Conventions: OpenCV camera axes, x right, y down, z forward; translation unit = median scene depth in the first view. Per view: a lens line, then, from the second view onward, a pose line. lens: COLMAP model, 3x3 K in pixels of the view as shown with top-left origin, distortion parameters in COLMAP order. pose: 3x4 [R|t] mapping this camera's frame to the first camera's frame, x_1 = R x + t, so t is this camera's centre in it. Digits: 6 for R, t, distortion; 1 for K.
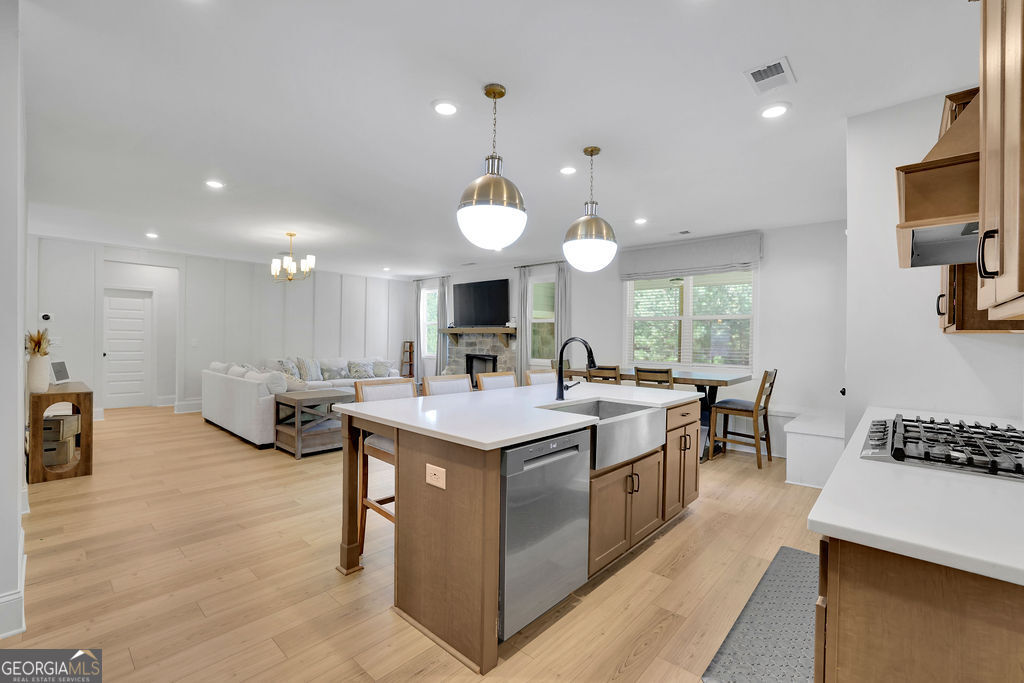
lens RADIAL K [[448.5, 0, 516.2], [0, 448.5, 338.5], [0, 0, 1]] dist [-0.022421, 0.001480]
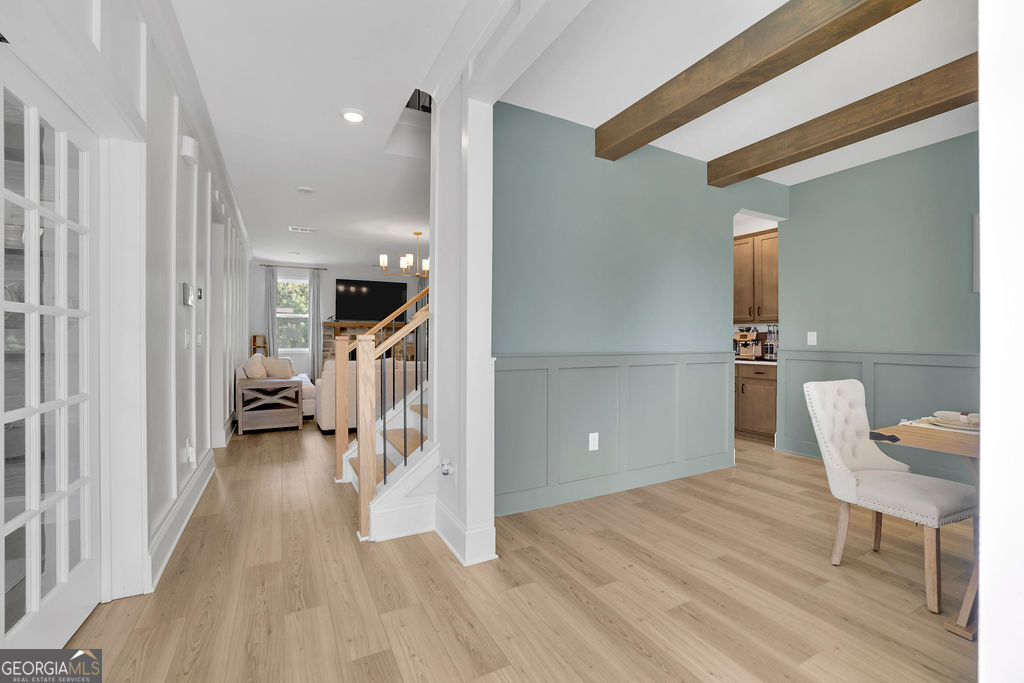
lens RADIAL K [[448.5, 0, 514.6], [0, 448.5, 336.4], [0, 0, 1]] dist [-0.022421, 0.001480]
pose [[0.338198, -0.009782, 0.941024, -0.964267], [-0.003387, 0.999927, 0.011612, -0.002615], [-0.941069, -0.007114, 0.338140, 0.283342]]
